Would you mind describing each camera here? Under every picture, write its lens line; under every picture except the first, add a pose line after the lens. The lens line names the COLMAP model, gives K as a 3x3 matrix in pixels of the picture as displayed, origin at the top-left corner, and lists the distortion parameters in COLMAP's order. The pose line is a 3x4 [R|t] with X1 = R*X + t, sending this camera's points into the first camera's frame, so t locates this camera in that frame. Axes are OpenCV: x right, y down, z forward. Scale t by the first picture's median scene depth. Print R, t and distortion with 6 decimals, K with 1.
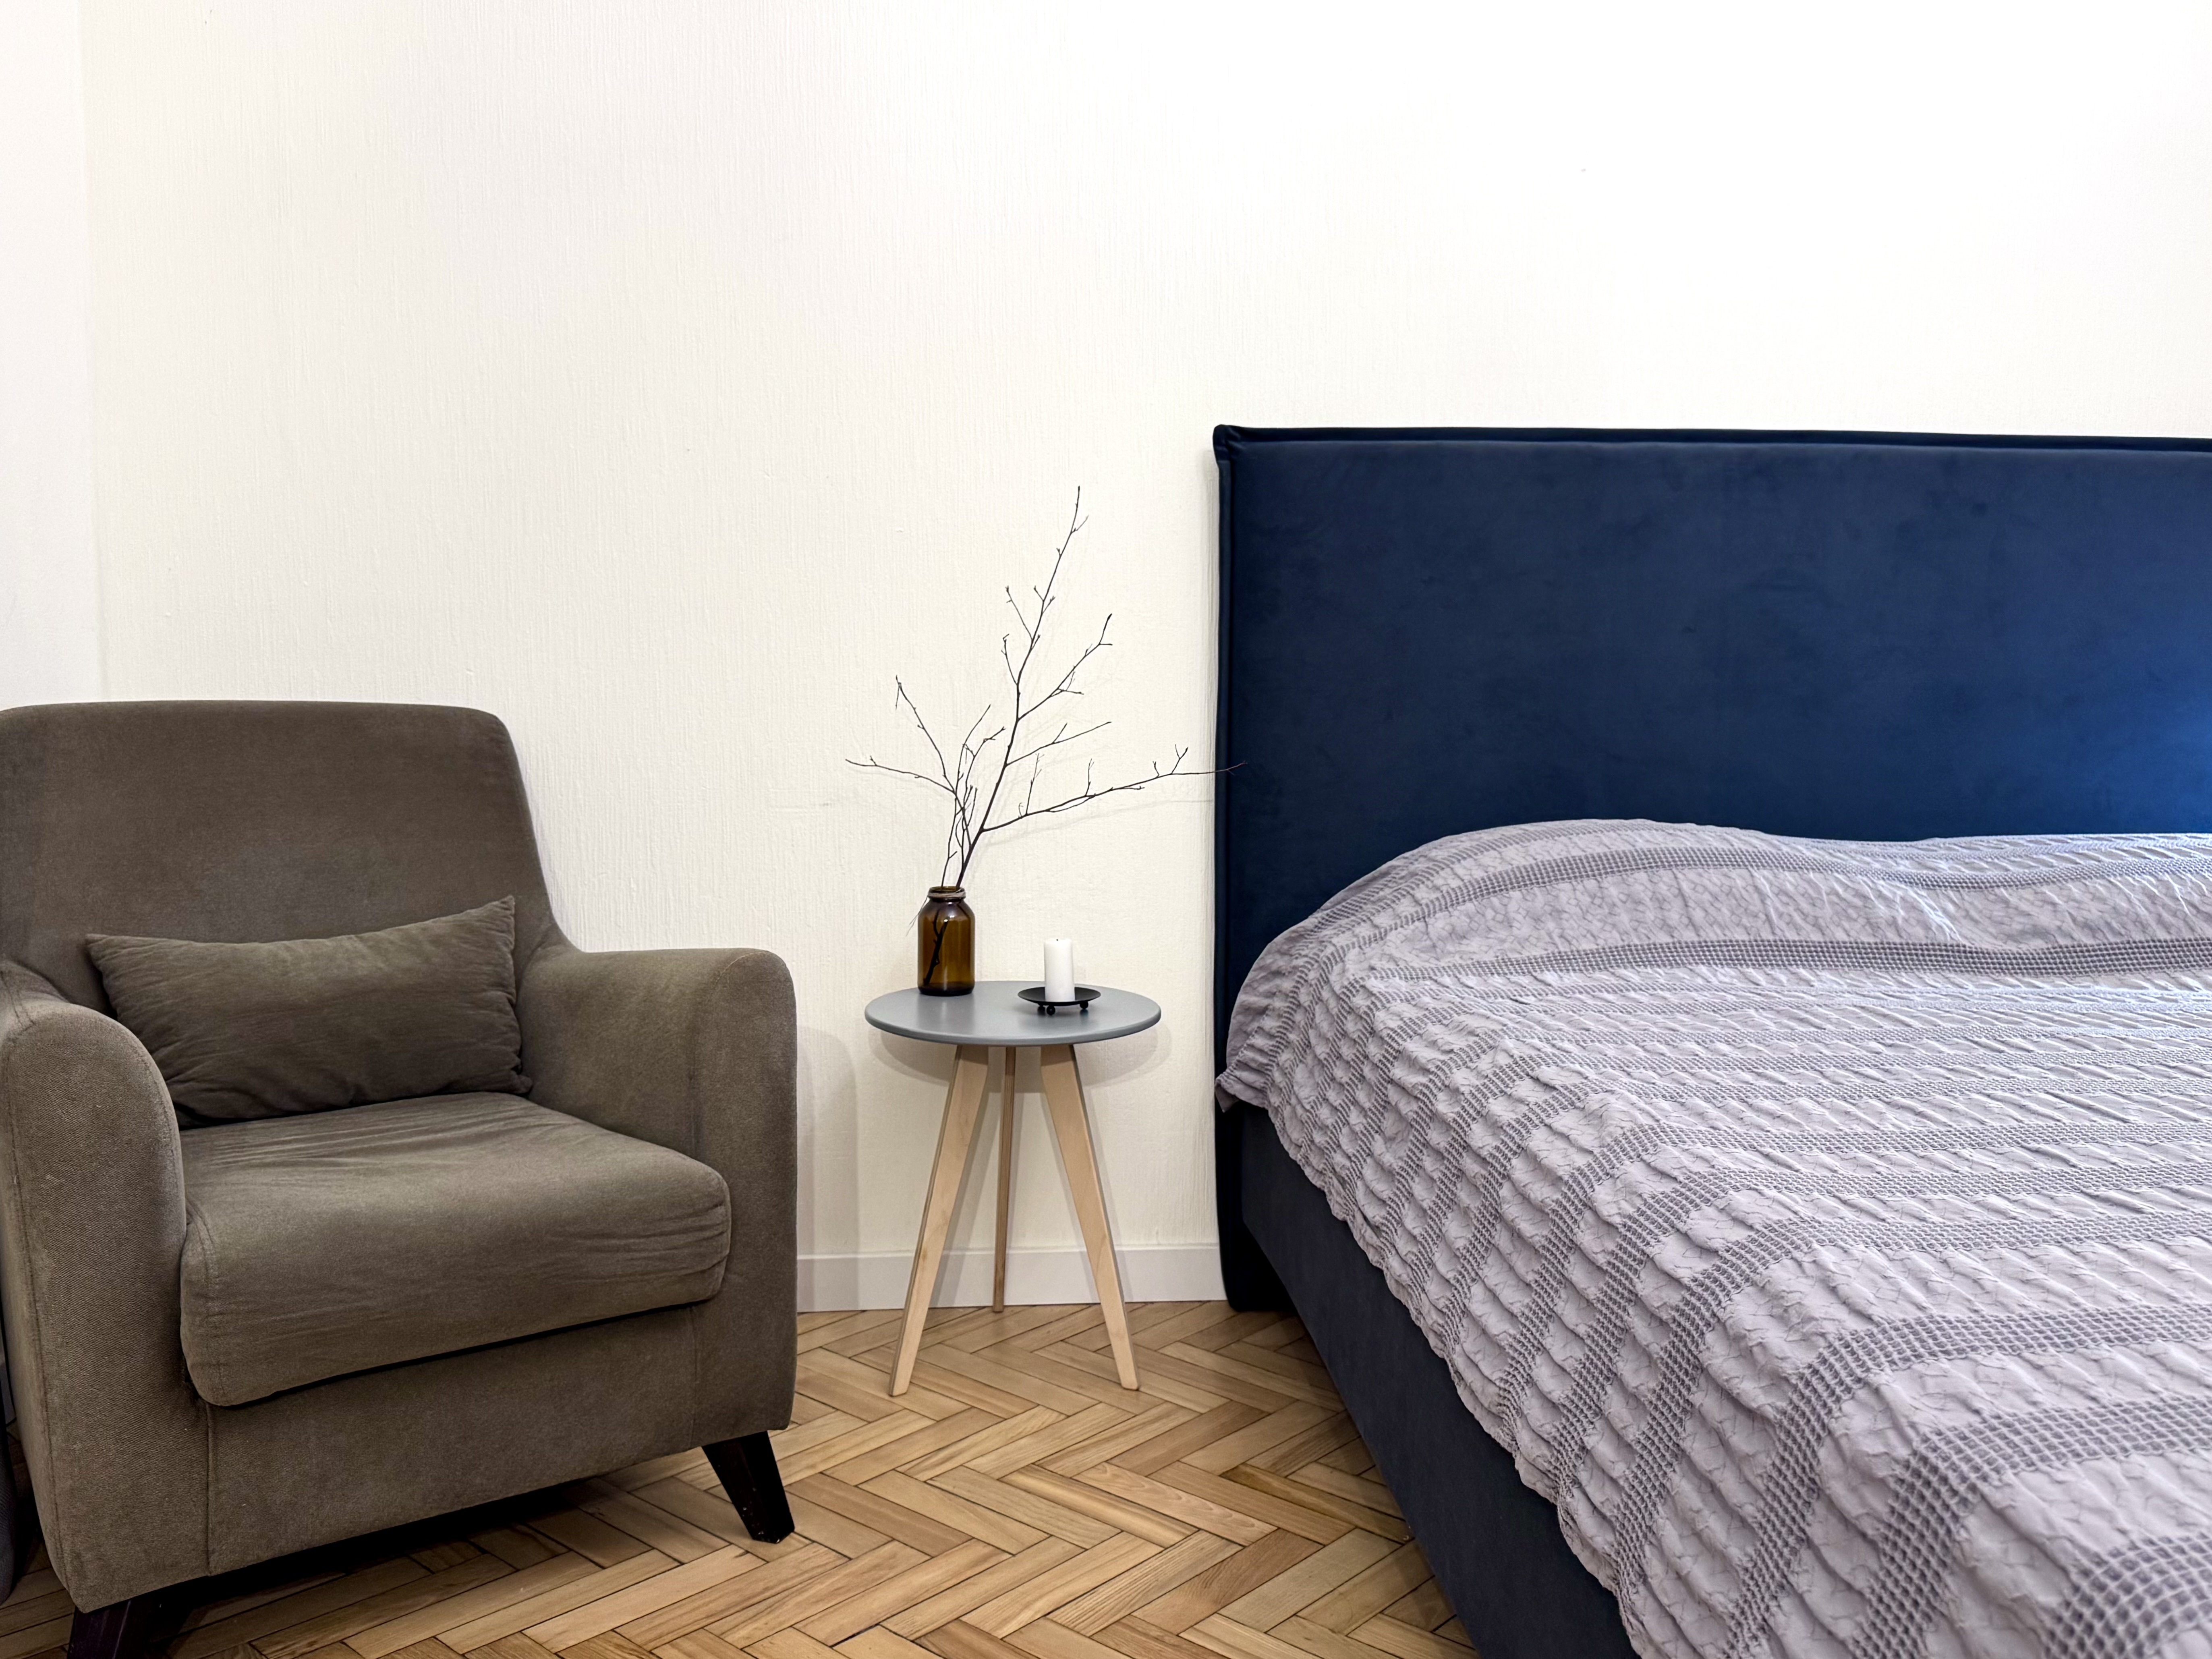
lens RADIAL K [[1800.5, 0, 1094.5], [0, 1800.5, 792.1], [0, 0, 1]] dist [0.075281, -0.116826]
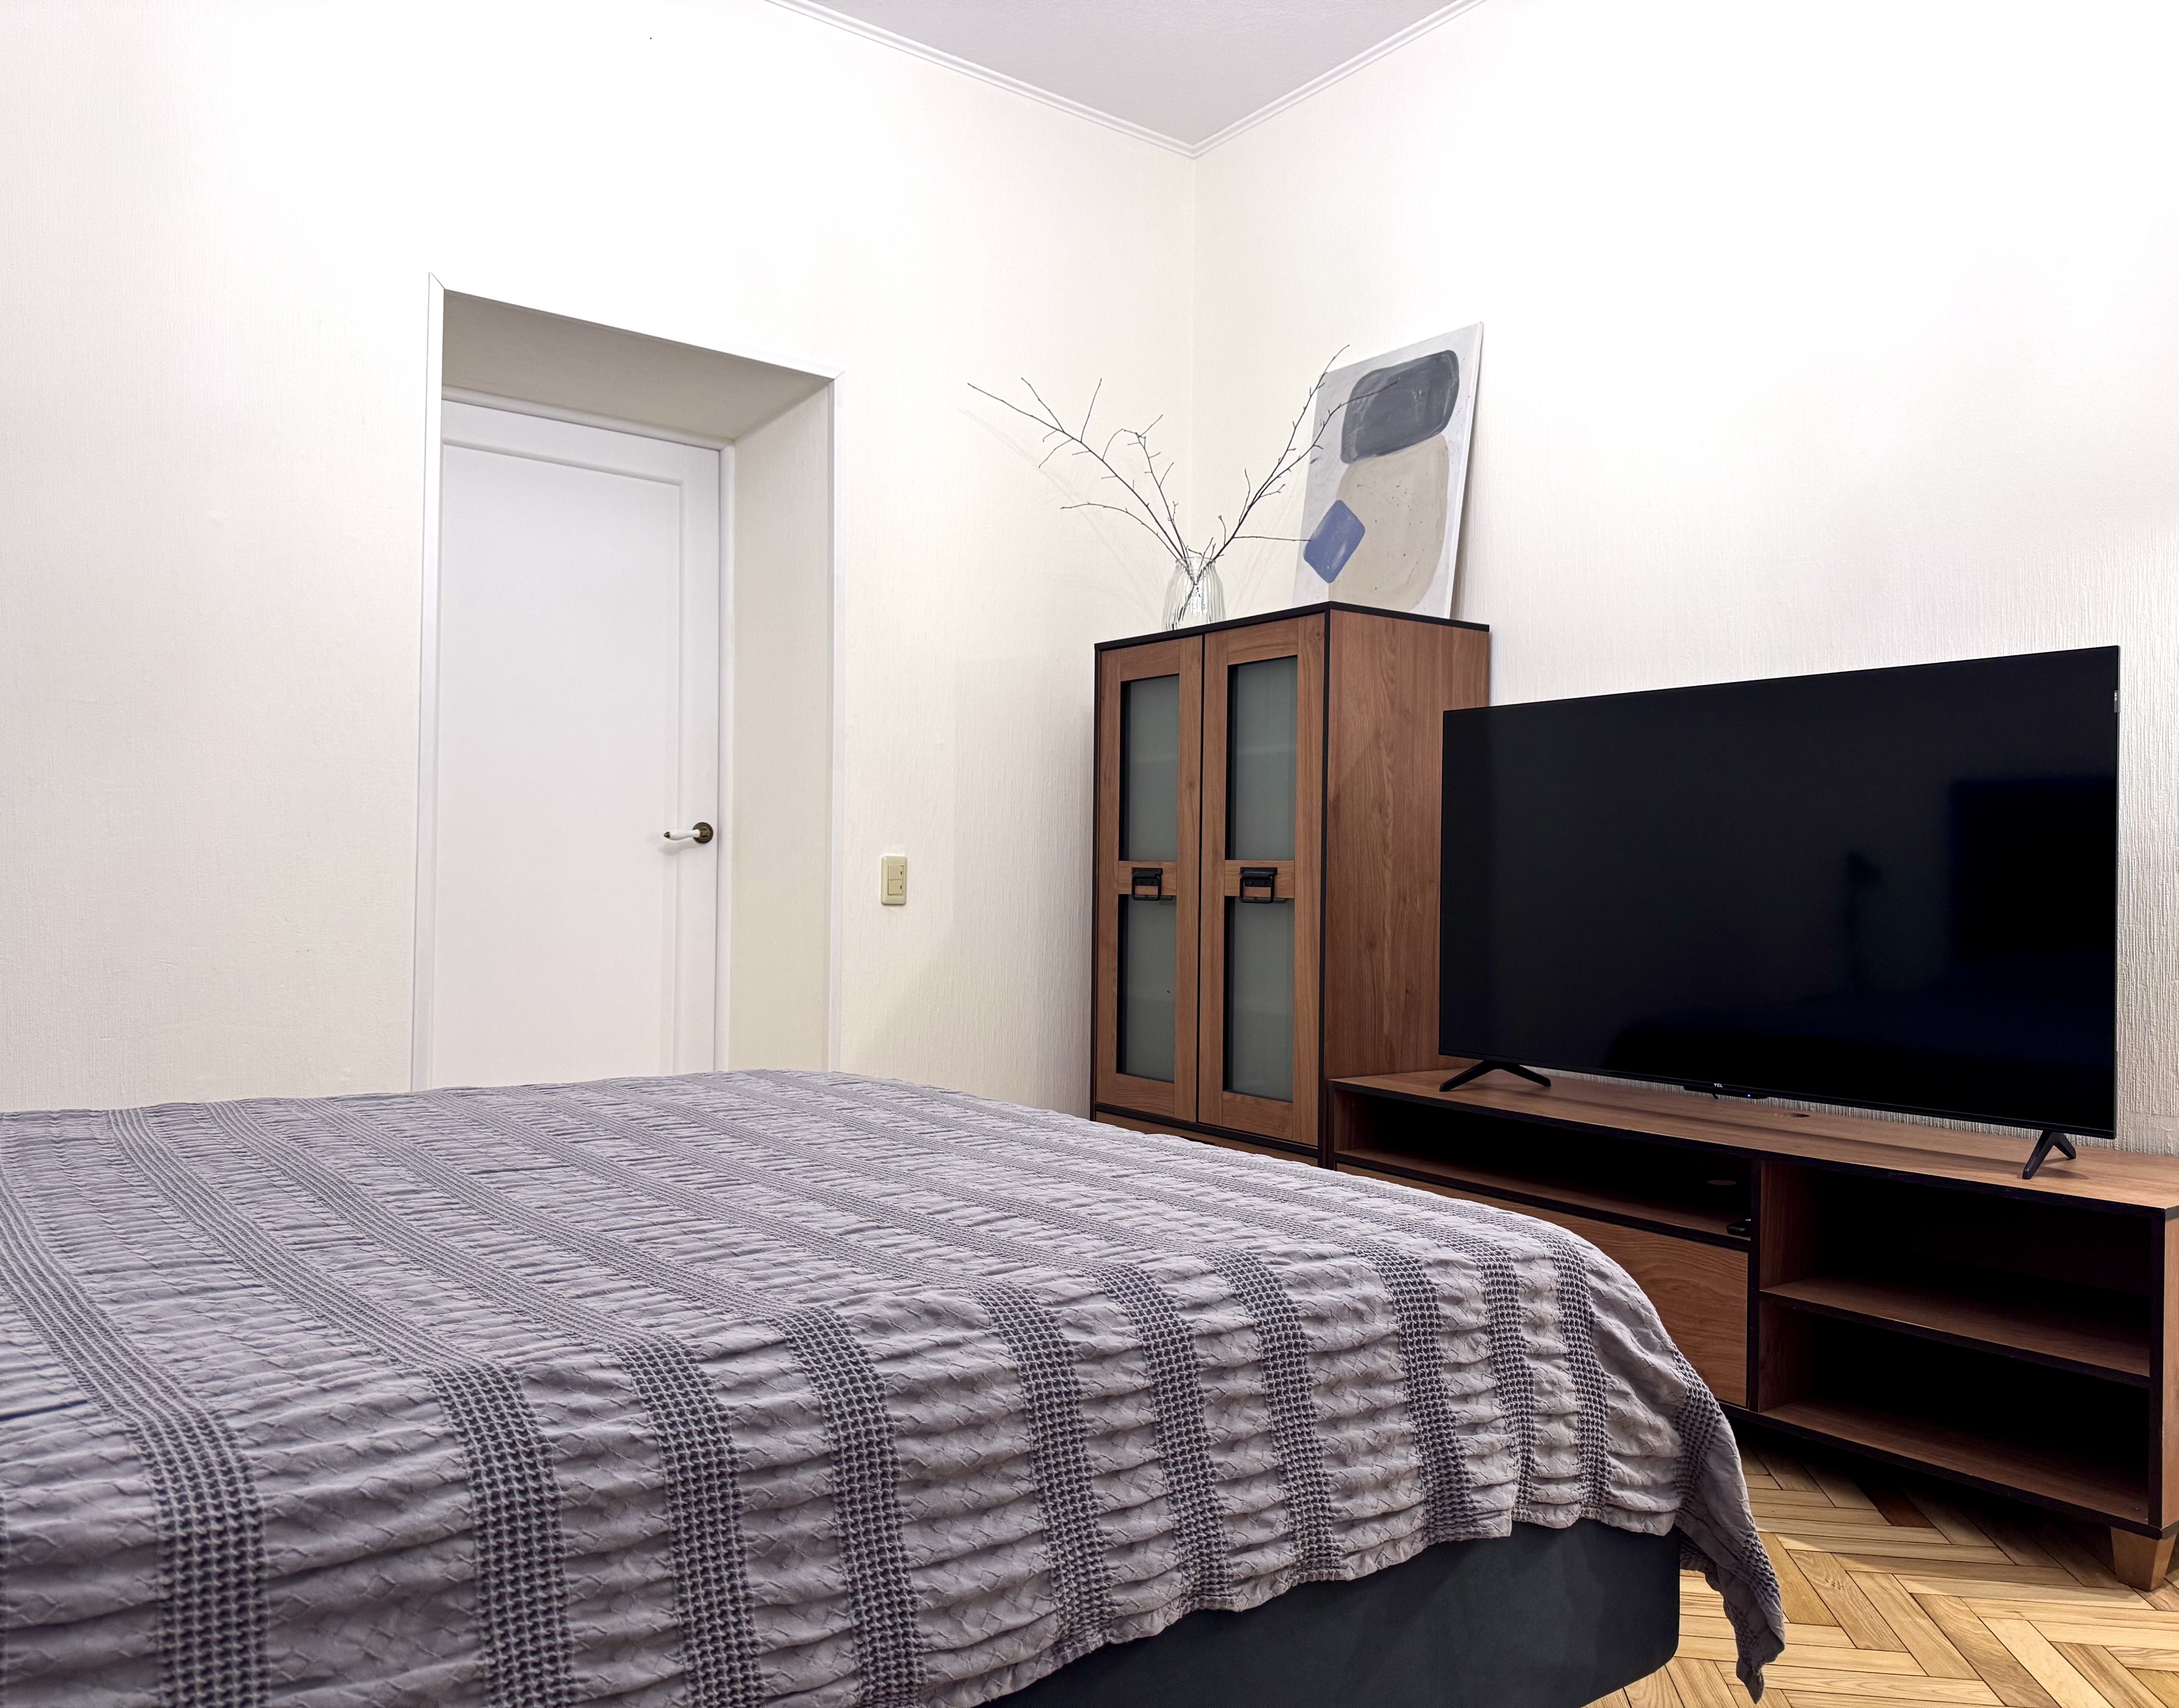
lens RADIAL K [[1613.1, 0, 1089.5], [0, 1613.1, 854.0], [0, 0, 1]] dist [0.051464, -0.068197]
pose [[-0.555933, 0.005069, 0.831212, -0.305549], [0.020134, 0.999770, 0.007369, -0.040124], [-0.830983, 0.020832, -0.555907, 0.925192]]
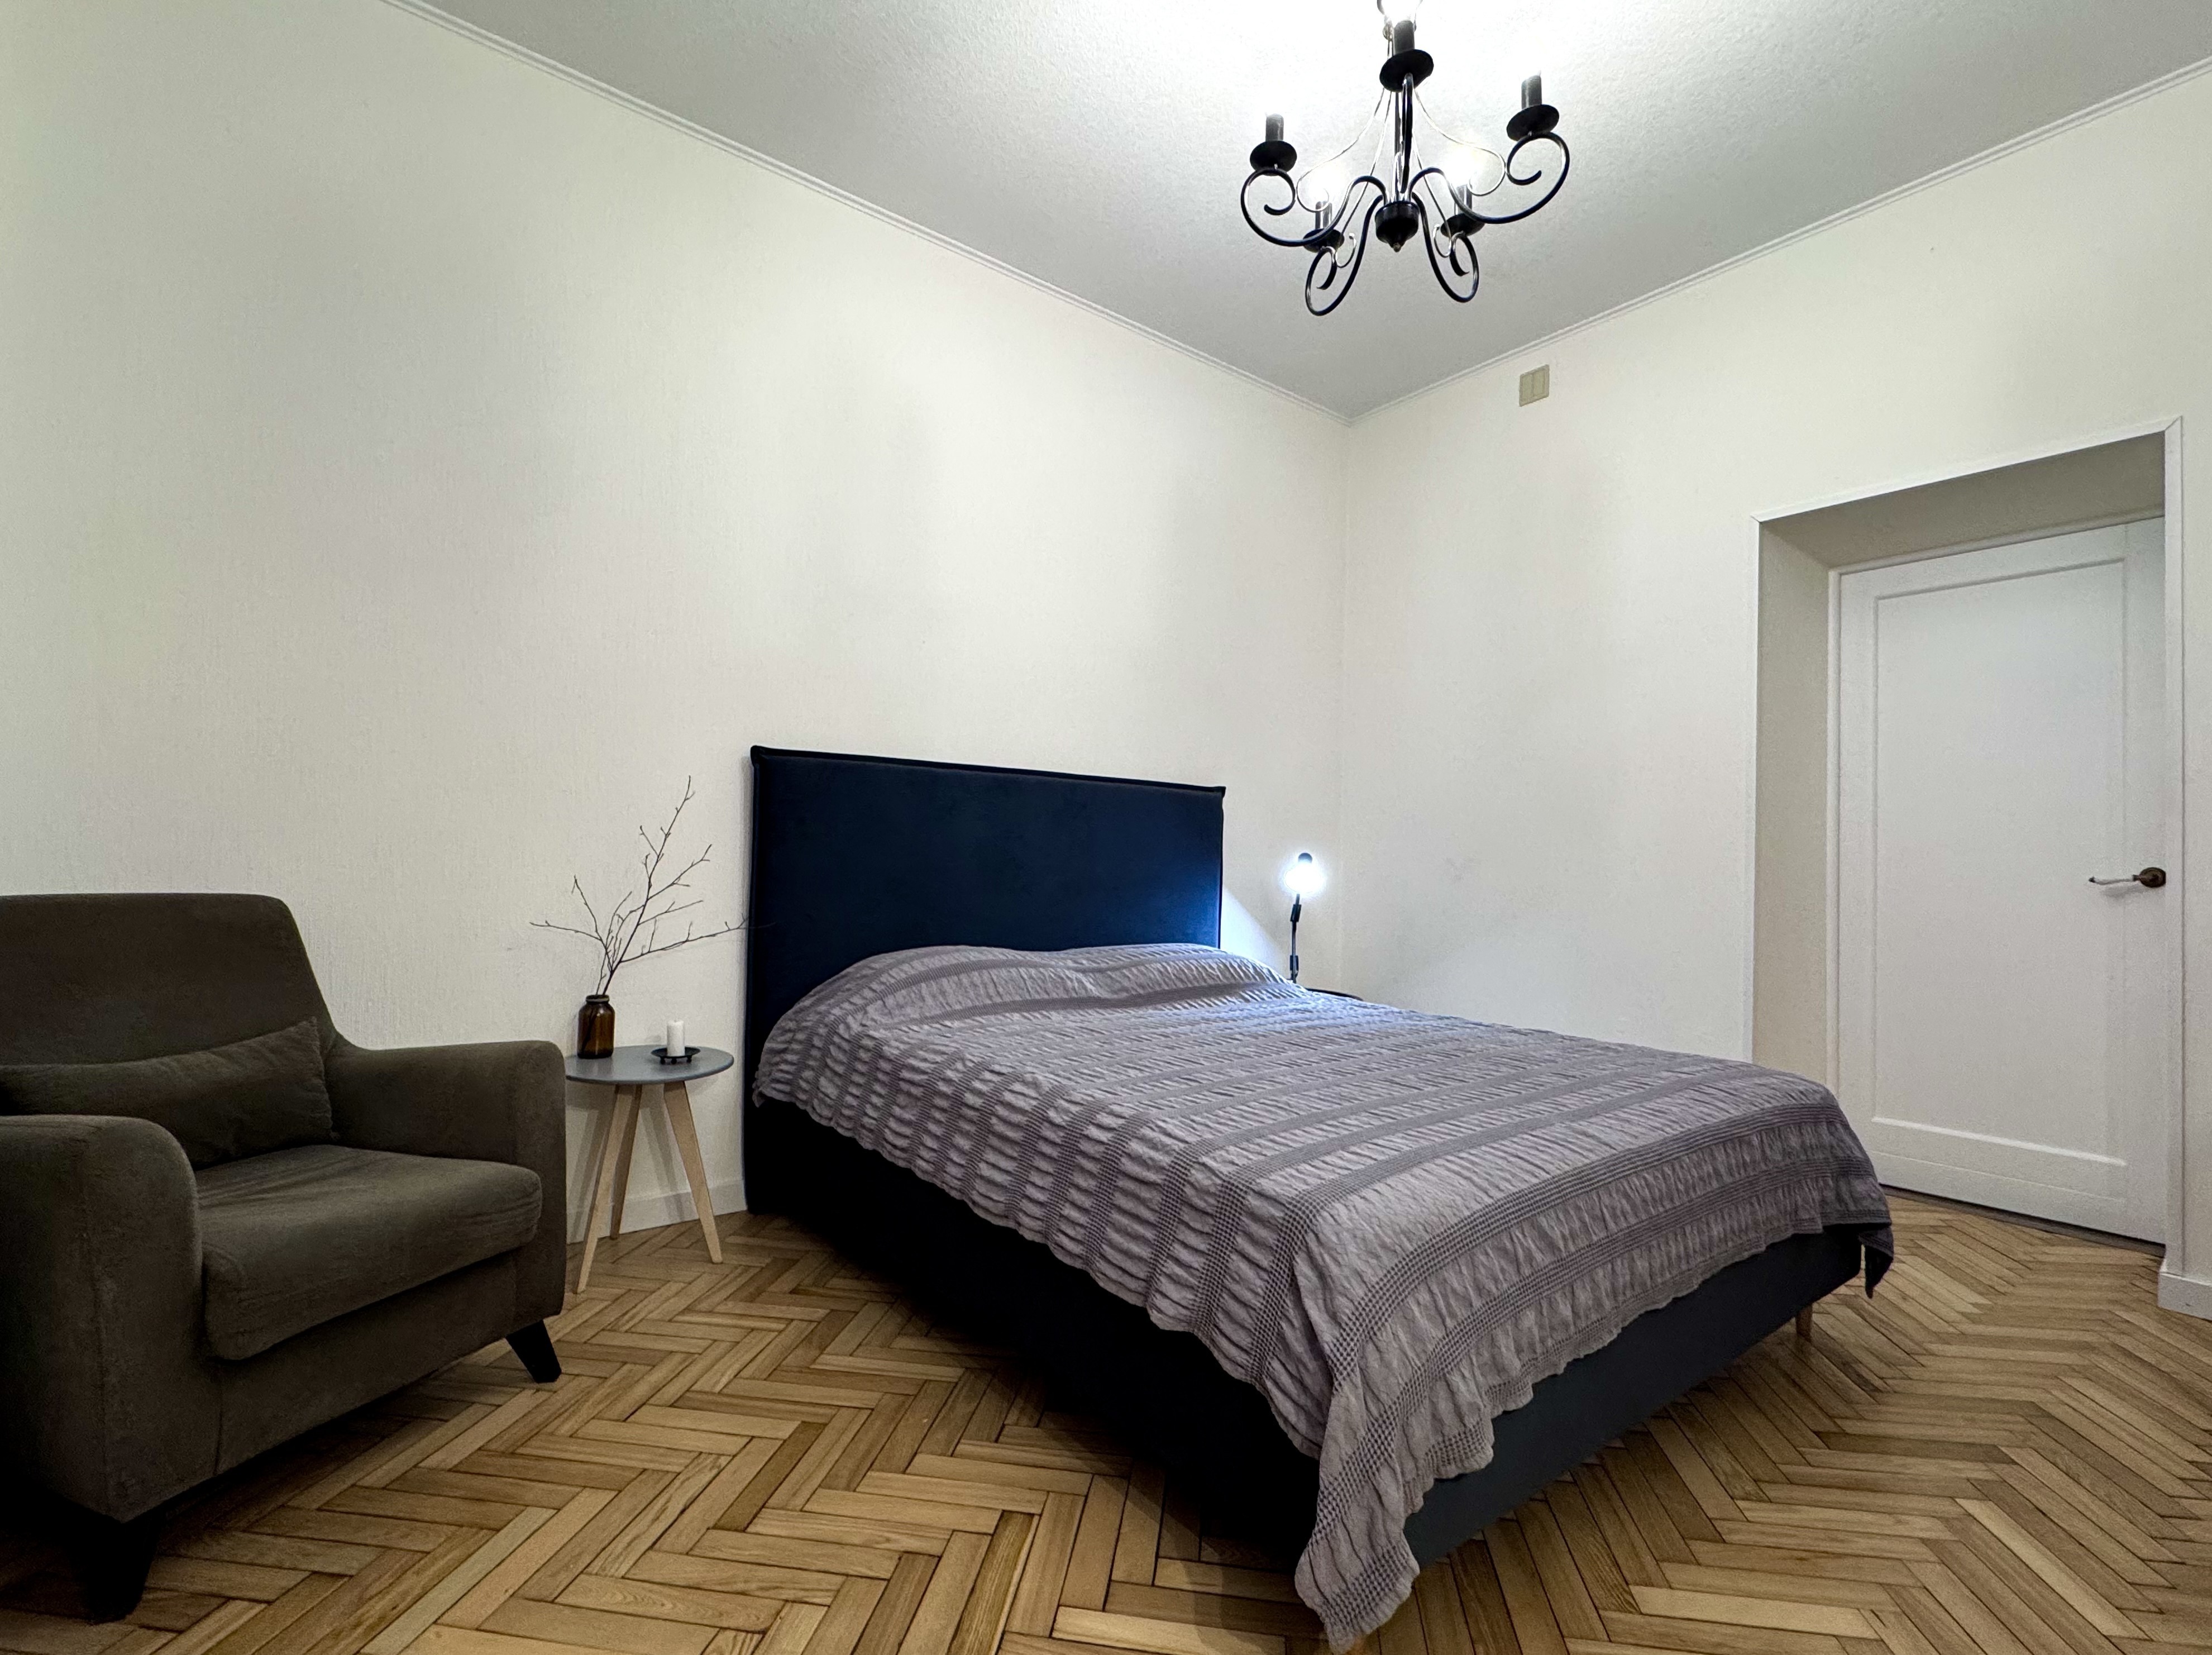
lens RADIAL K [[1039.6, 0, 1106.0], [0, 1039.6, 827.5], [0, 0, 1]] dist [0.000496, -0.000409]
pose [[0.834454, 0.032759, 0.550103, -0.275382], [0.007578, 0.997455, -0.070894, -0.040916], [-0.551025, 0.063327, 0.832082, -0.147394]]
